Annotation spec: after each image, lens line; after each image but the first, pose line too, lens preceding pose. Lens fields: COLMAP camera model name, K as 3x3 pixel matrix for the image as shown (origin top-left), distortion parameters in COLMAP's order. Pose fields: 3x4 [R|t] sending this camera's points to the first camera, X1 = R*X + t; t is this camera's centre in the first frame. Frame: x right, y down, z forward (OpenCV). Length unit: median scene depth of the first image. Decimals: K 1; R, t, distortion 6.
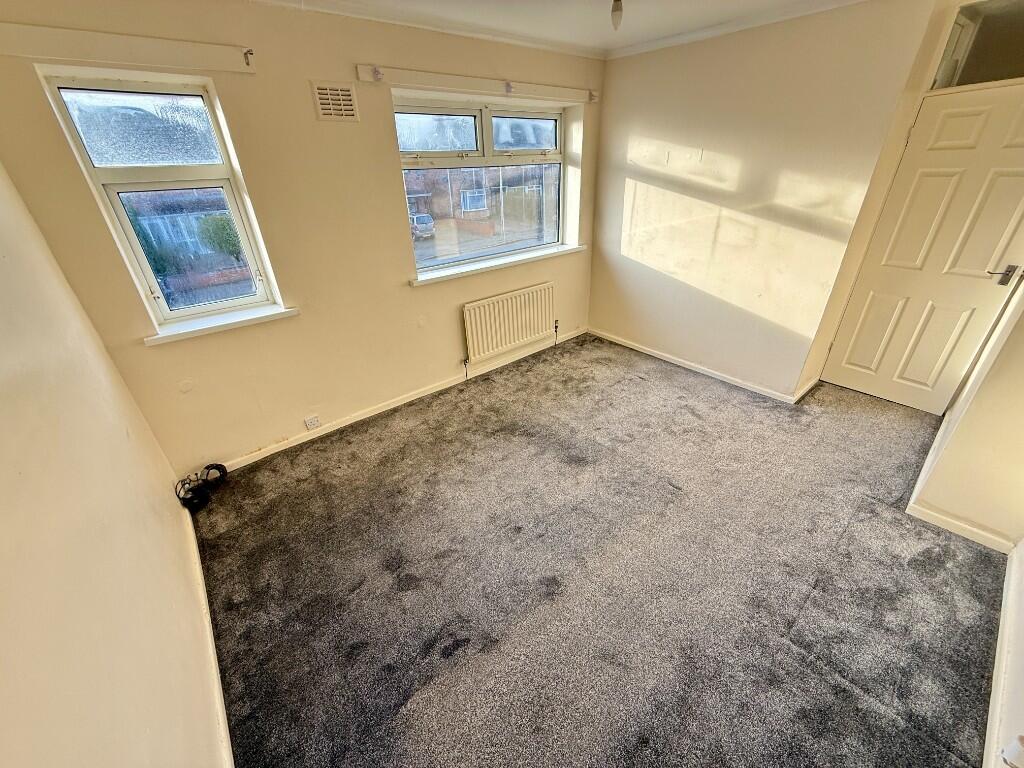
lens RADIAL K [[406.7, 0, 508.5], [0, 406.7, 383.7], [0, 0, 1]] dist [0.000305, -0.000130]
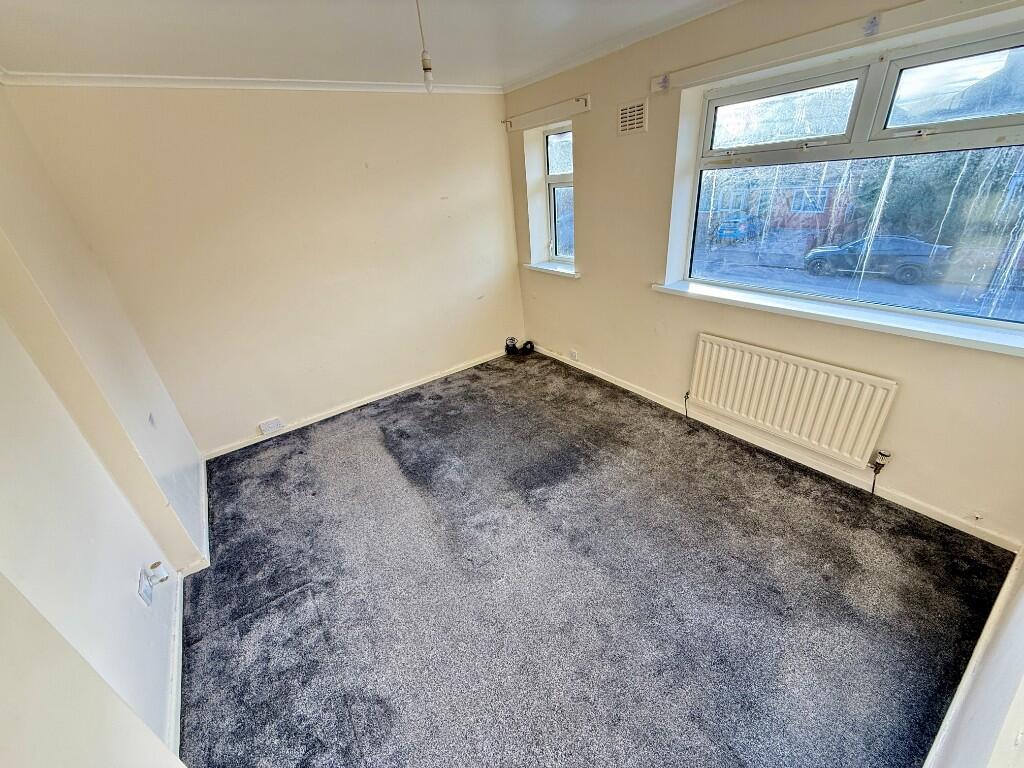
lens RADIAL K [[406.7, 0, 508.5], [0, 406.7, 383.7], [0, 0, 1]] dist [0.000305, -0.000130]
pose [[-0.081404, 0.487357, -0.869400, 0.829882], [-0.387605, 0.788150, 0.478103, -0.424249], [0.918224, 0.375903, 0.124743, 0.676375]]
